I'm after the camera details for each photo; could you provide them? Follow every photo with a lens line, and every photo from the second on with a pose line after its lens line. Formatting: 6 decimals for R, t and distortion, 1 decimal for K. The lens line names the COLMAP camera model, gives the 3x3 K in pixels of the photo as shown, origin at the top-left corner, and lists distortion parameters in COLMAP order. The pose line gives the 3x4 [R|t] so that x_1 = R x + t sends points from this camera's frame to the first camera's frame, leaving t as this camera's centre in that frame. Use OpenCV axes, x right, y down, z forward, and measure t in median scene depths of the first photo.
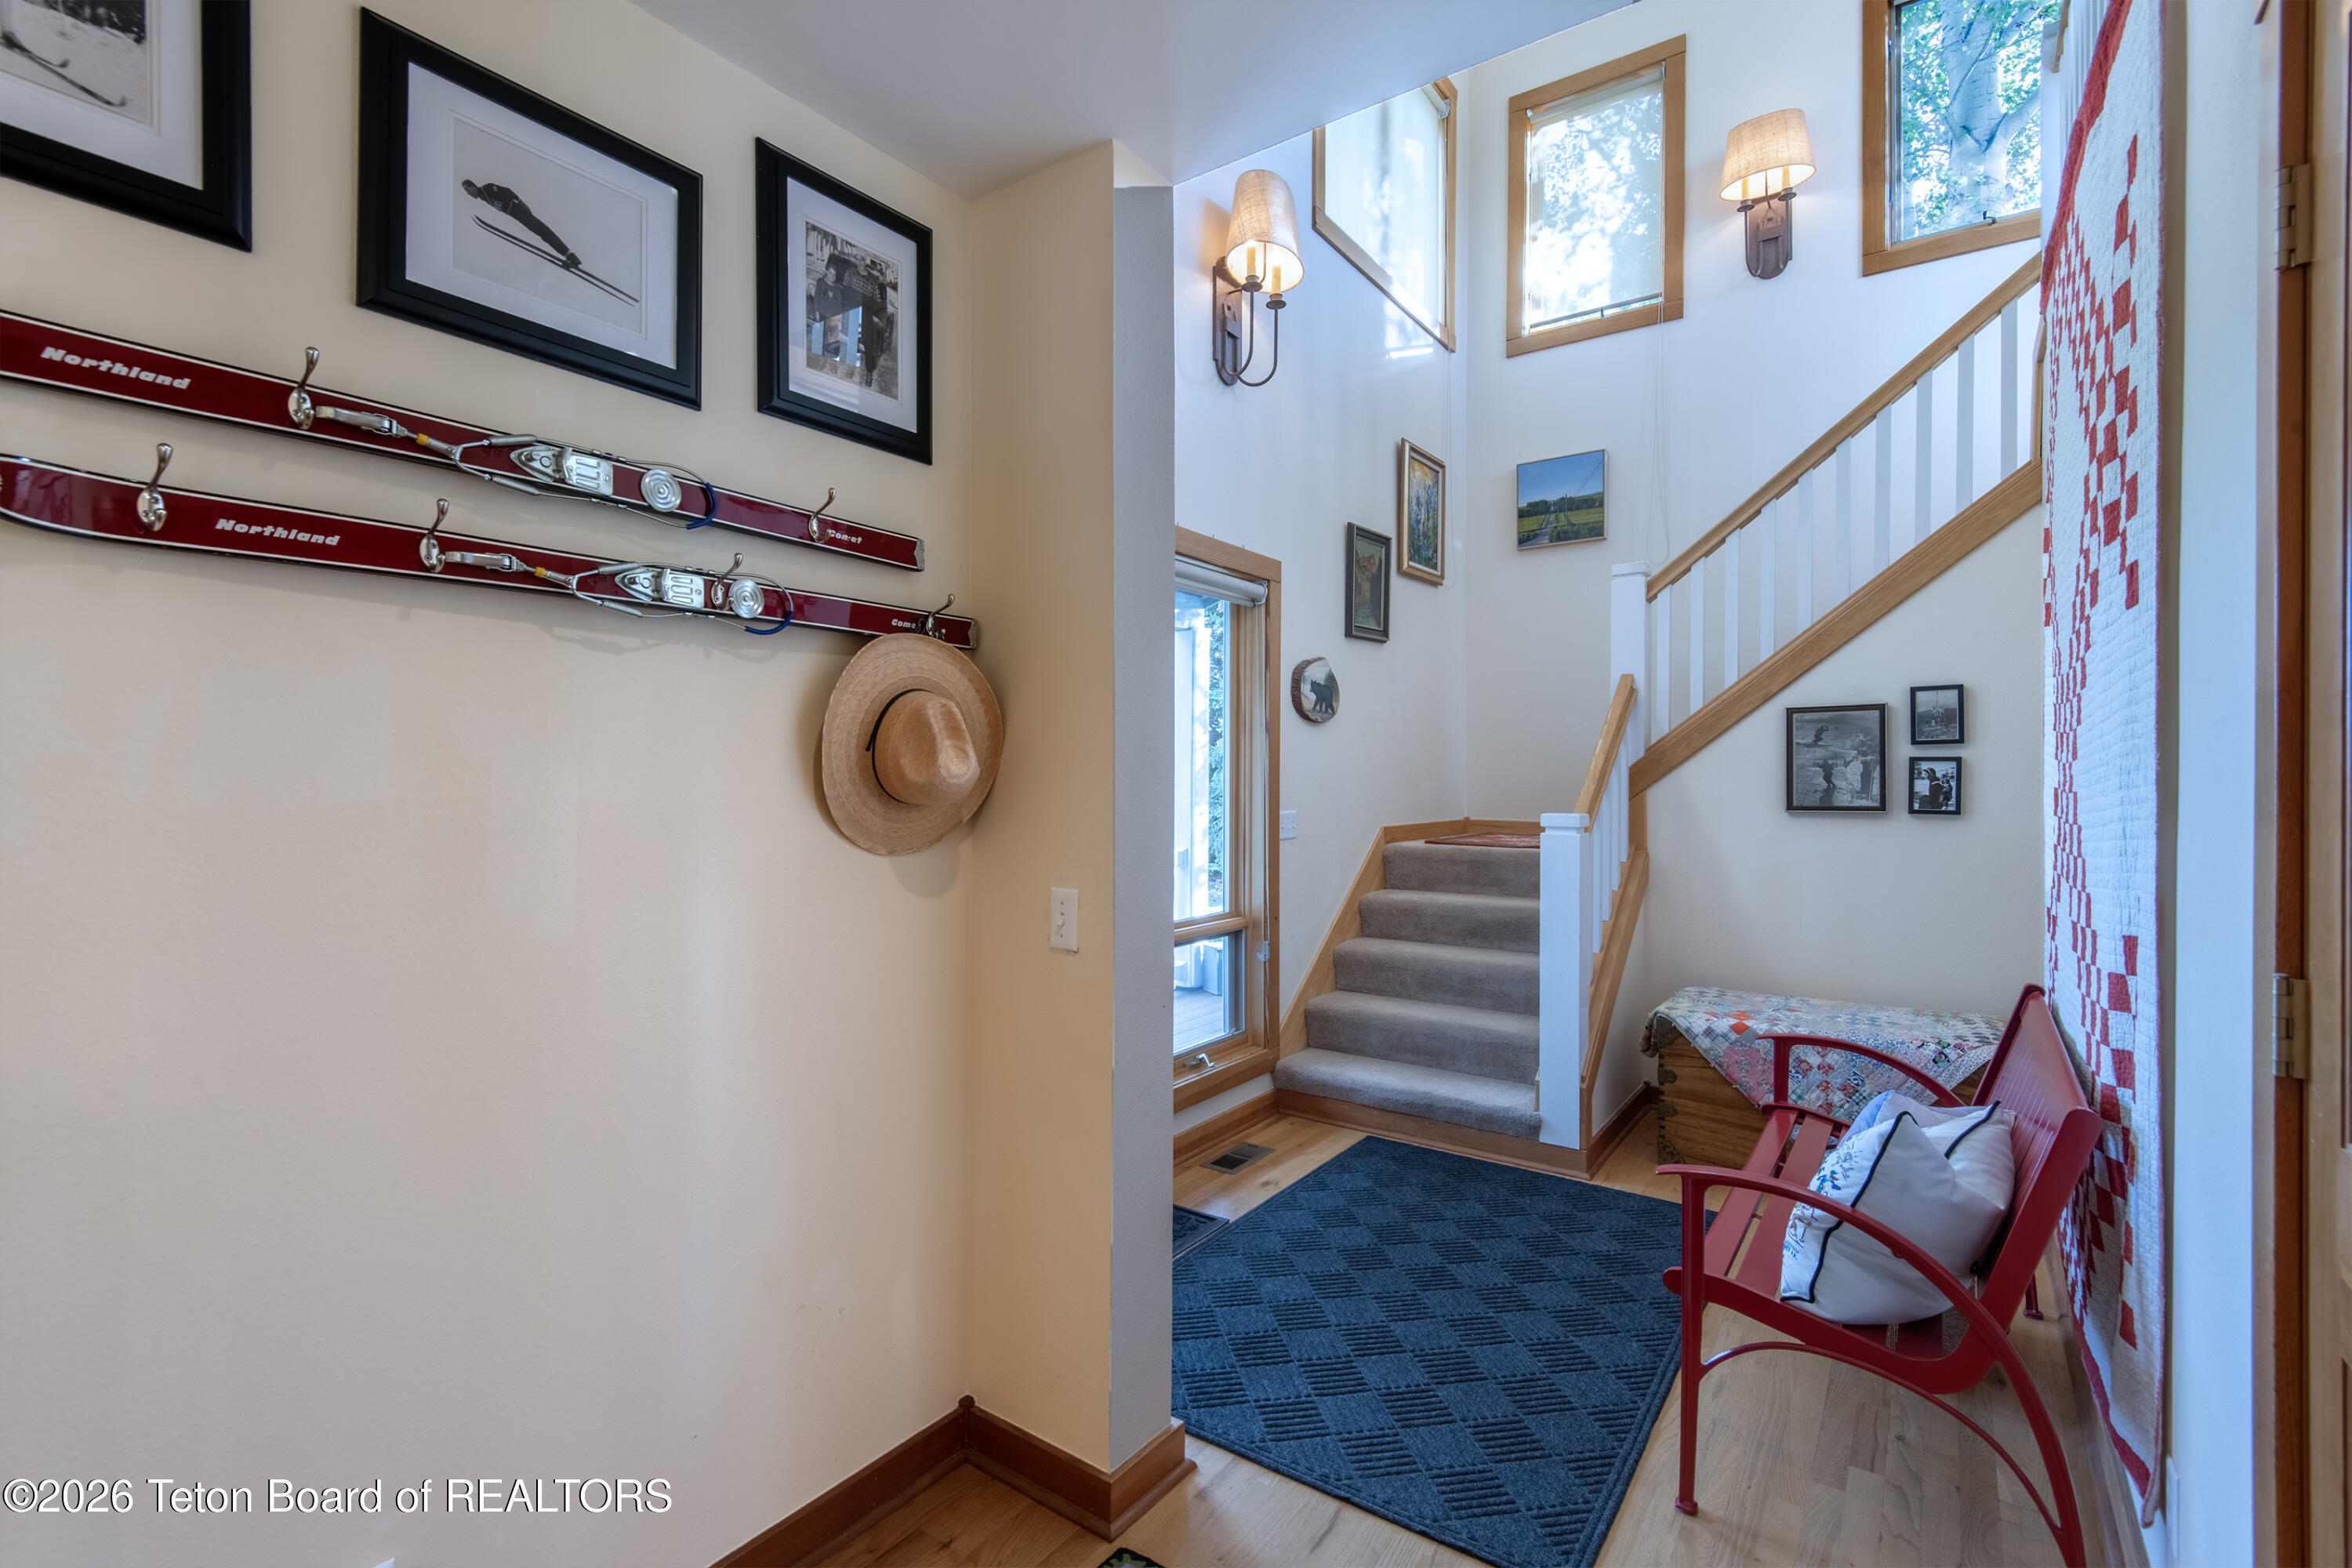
lens RADIAL K [[1072.2, 0, 1165.7], [0, 1072.2, 779.1], [0, 0, 1]] dist [0.006246, -0.006330]
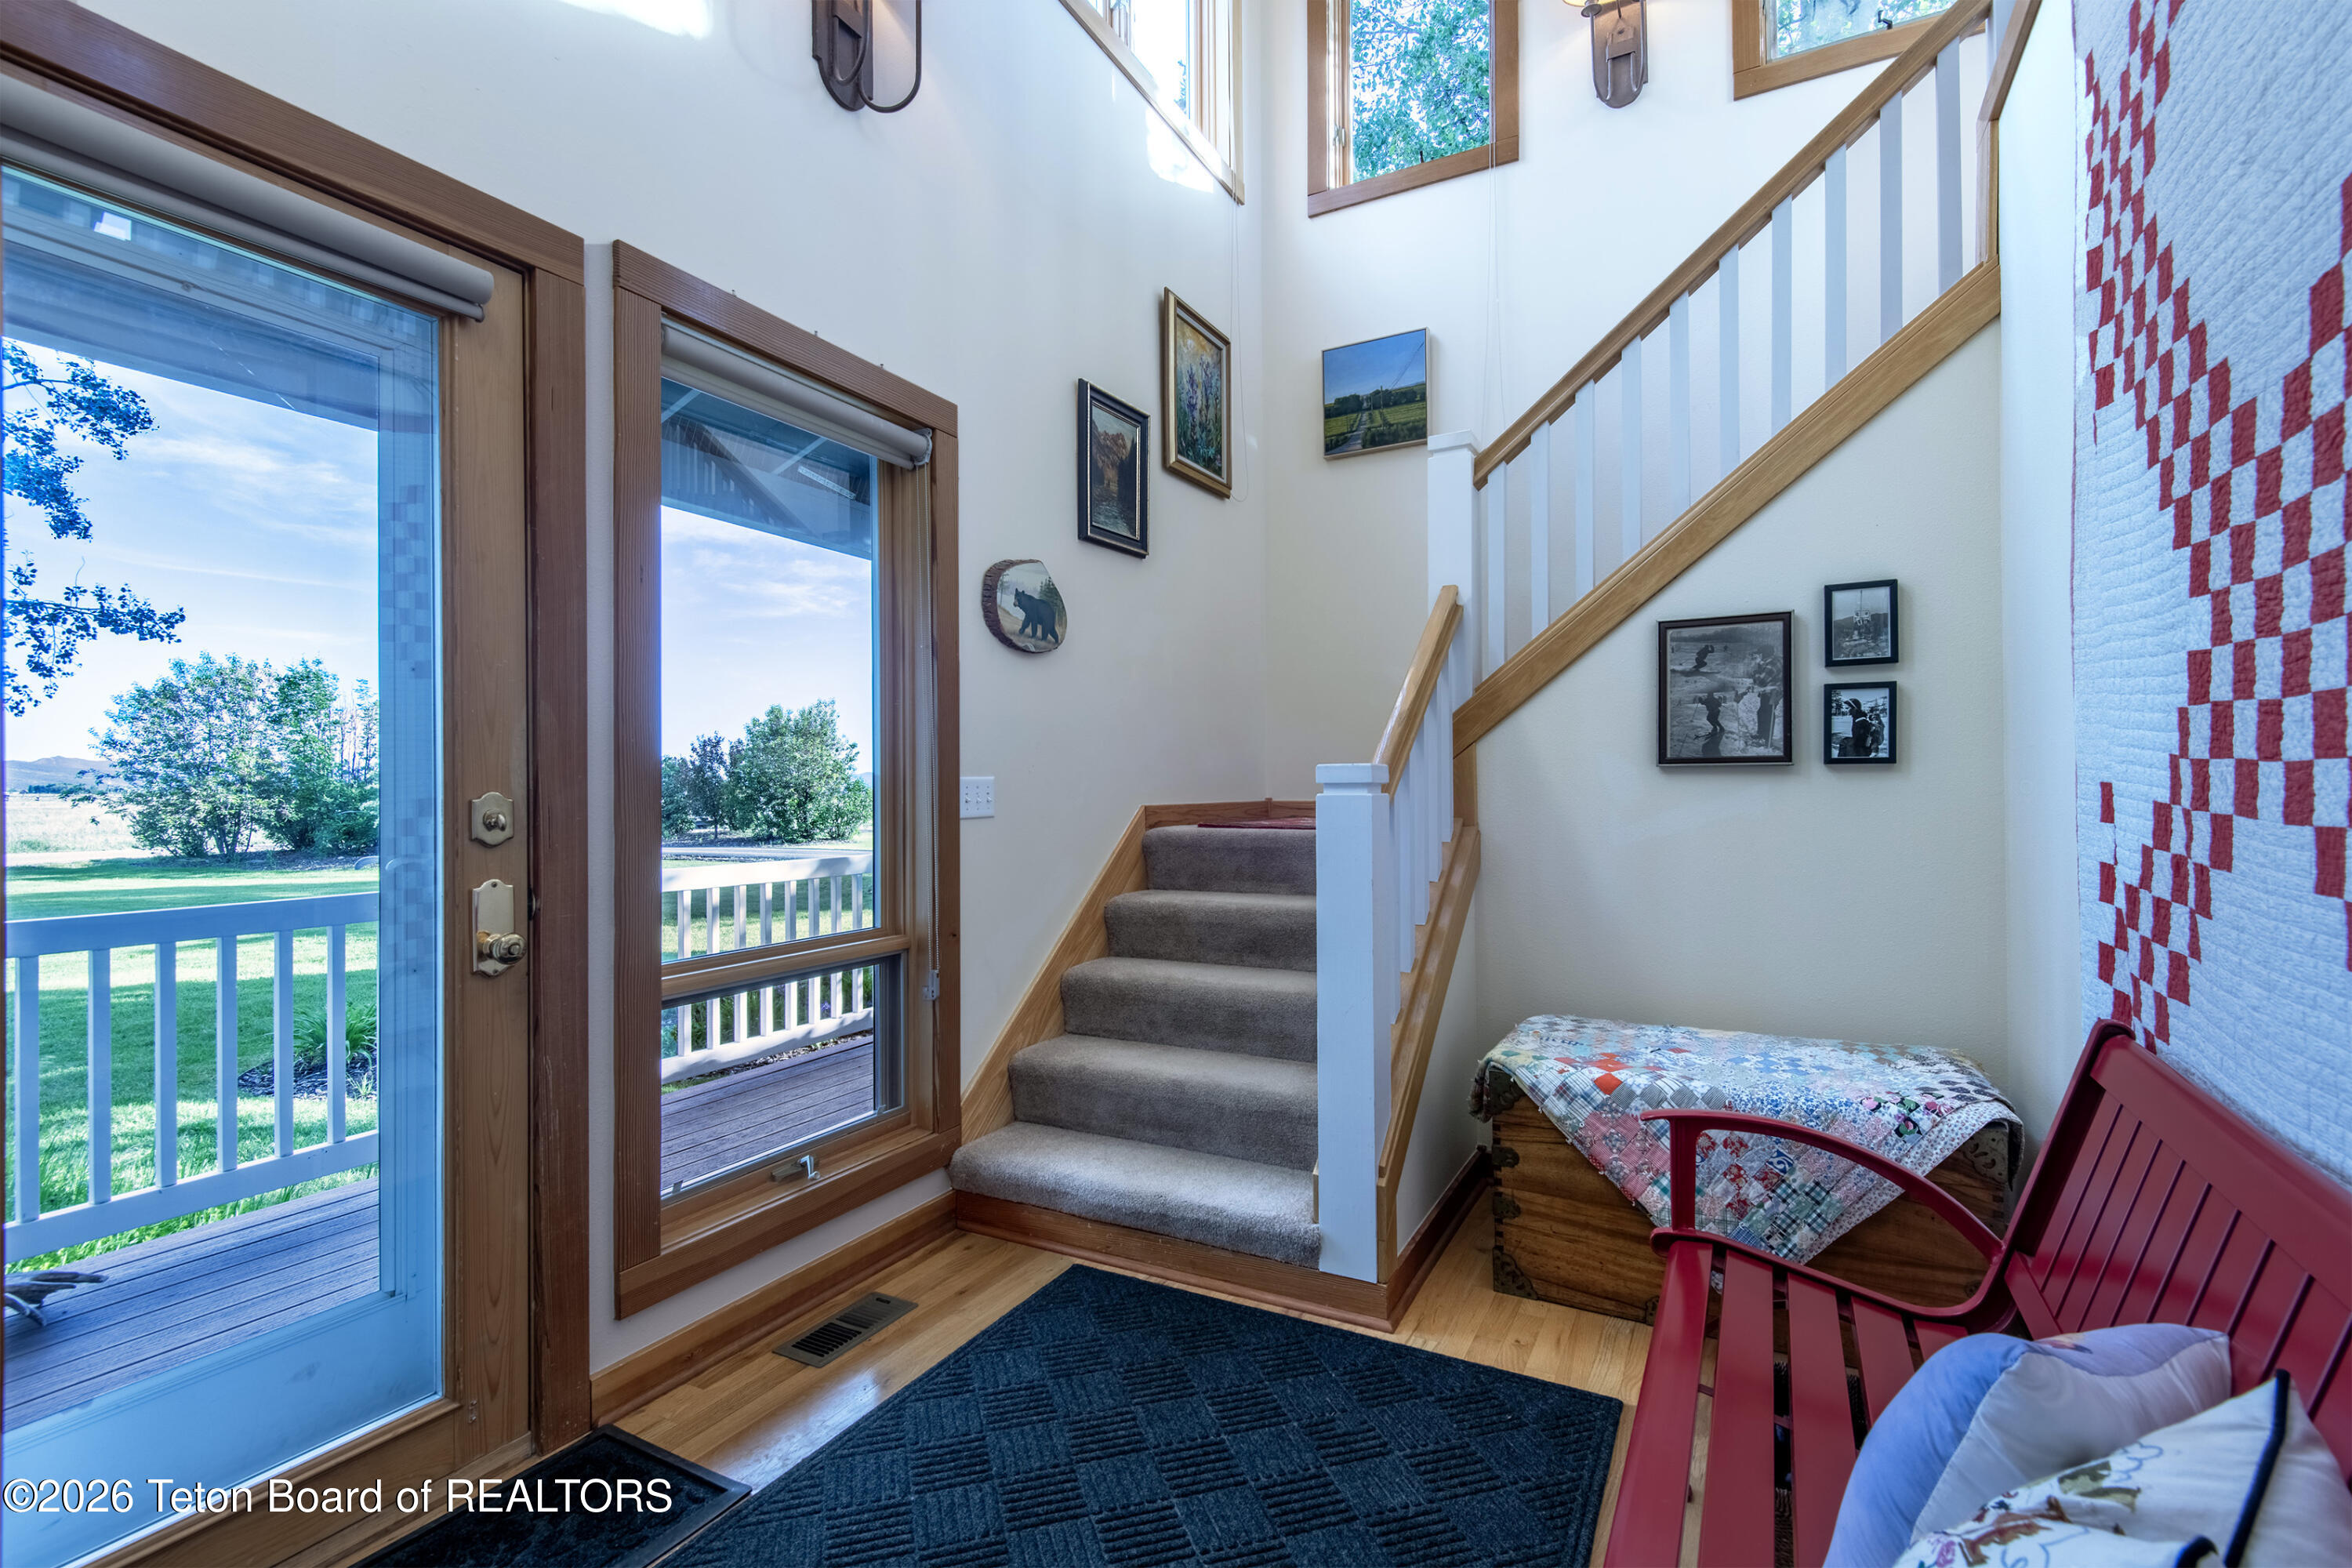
lens RADIAL K [[1072.2, 0, 1181.6], [0, 1072.2, 787.6], [0, 0, 1]] dist [0.006246, -0.006330]
pose [[0.990375, -0.009815, 0.138061, 0.164970], [0.009979, 0.999950, -0.000498, 0.042119], [-0.138049, 0.001871, 0.990424, 0.339701]]
